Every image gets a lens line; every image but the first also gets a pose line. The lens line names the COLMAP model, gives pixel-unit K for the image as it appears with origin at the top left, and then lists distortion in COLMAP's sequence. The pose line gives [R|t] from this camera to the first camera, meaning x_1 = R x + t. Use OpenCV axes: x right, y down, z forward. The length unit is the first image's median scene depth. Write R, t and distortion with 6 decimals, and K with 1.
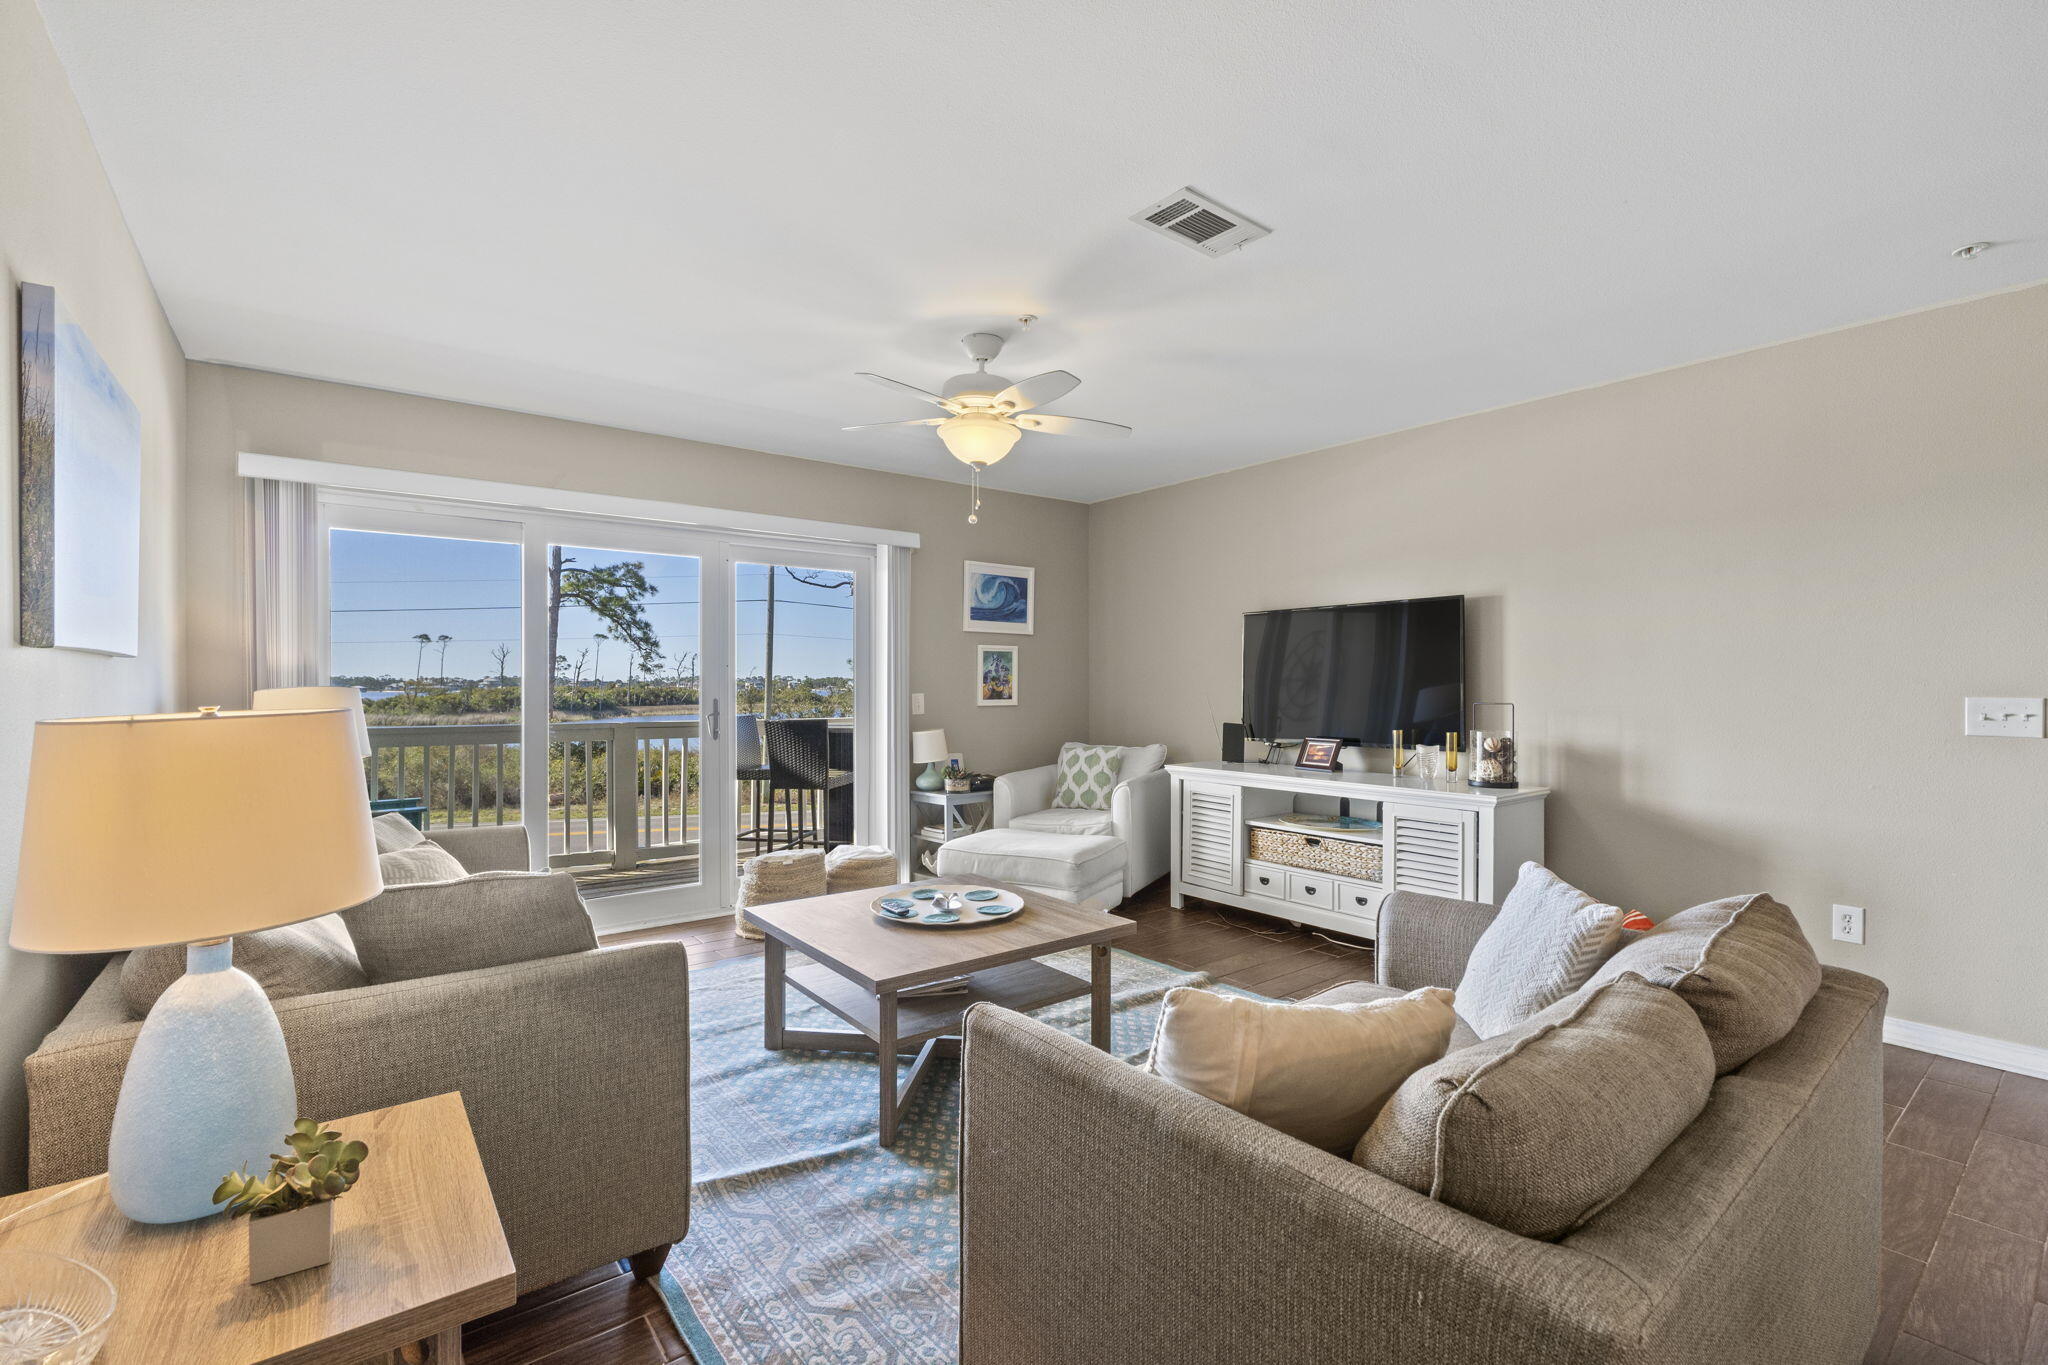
lens RADIAL K [[906.2, 0, 1014.0], [0, 906.2, 685.4], [0, 0, 1]] dist [0.002923, 0.000356]
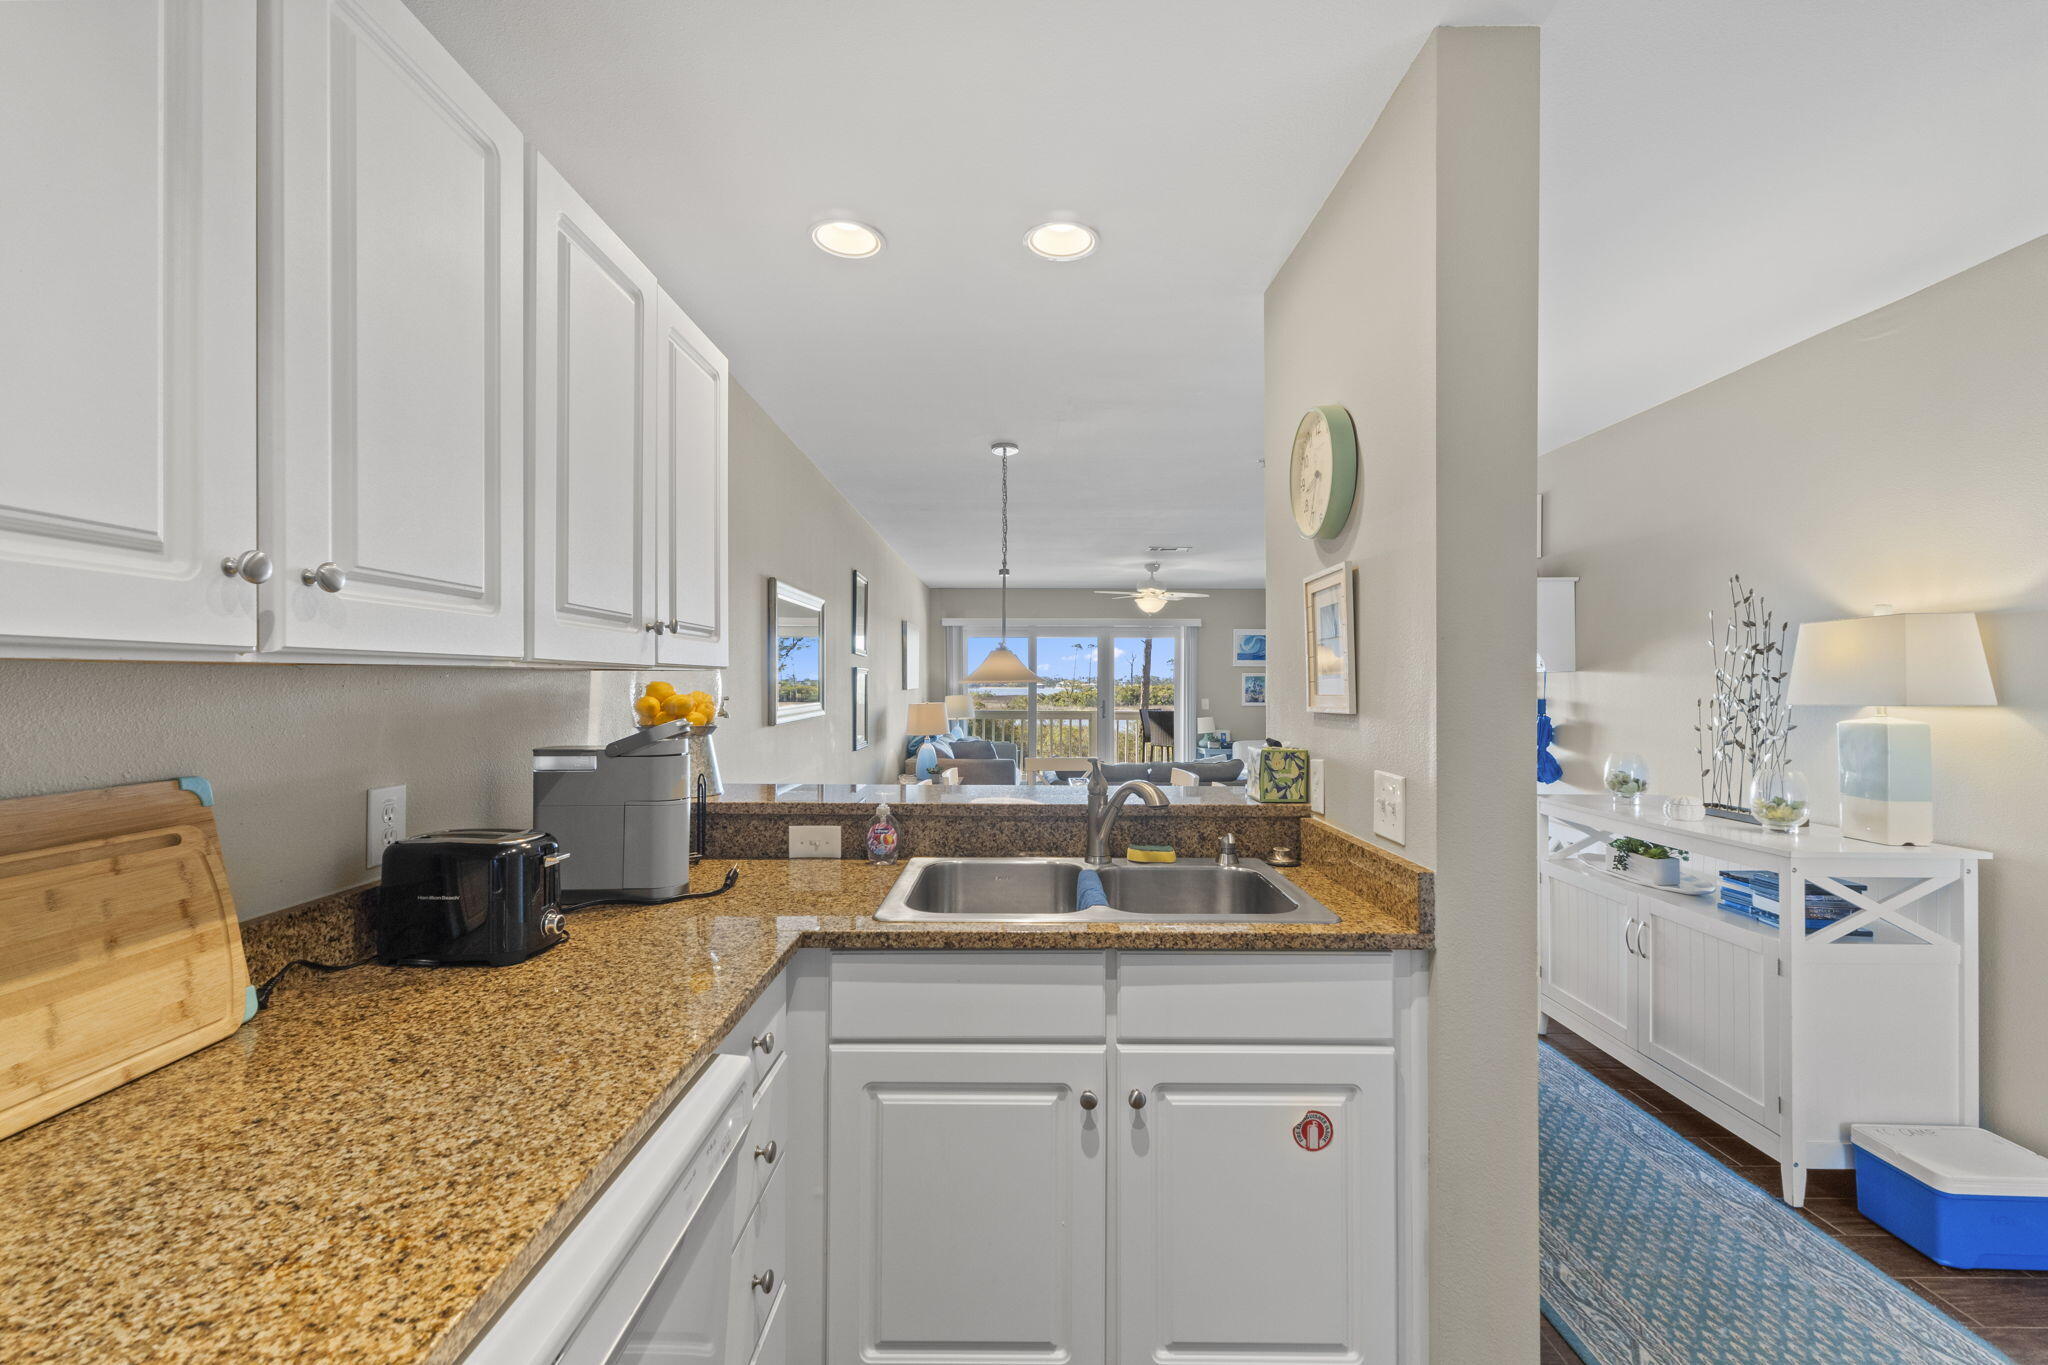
lens RADIAL K [[862.5, 0, 1025.2], [0, 862.5, 681.7], [0, 0, 1]] dist [0.009620, 0.000325]
pose [[0.799022, 0.001907, -0.601299, 0.665063], [-0.003520, 0.999993, -0.001507, -0.022172], [0.601292, 0.003321, 0.799022, -0.688393]]
